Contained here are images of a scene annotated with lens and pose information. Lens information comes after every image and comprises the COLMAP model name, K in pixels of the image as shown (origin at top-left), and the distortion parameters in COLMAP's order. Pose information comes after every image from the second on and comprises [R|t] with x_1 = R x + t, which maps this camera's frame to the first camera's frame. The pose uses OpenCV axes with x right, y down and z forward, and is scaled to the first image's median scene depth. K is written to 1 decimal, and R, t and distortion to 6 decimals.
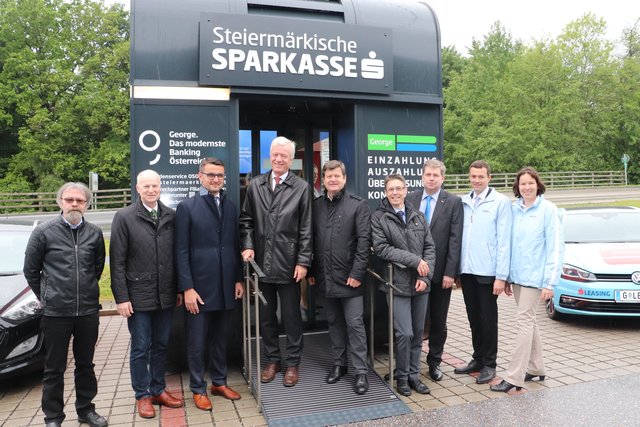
lens RADIAL K [[595.0, 0, 320.0], [0, 595.0, 213.5], [0, 0, 1]] dist [-0.011898, 0.000906]
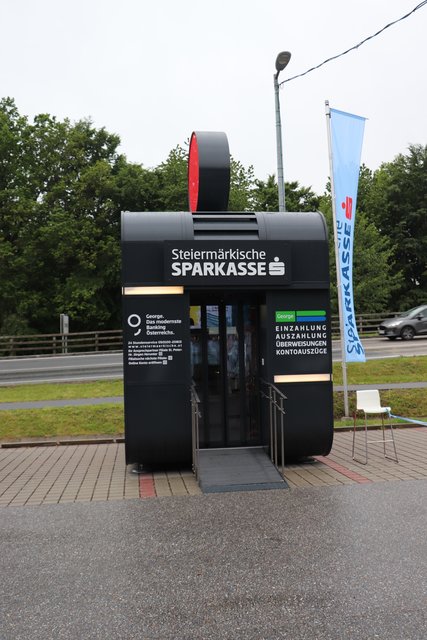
lens RADIAL K [[1032.3, 0, 213.5], [0, 1032.3, 320.0], [0, 0, 1]] dist [-0.014726, -0.021257]
pose [[0.984677, -0.016977, -0.173562, 0.385315], [0.013351, 0.999668, -0.022040, -0.058398], [0.173879, 0.019385, 0.984576, -1.613791]]
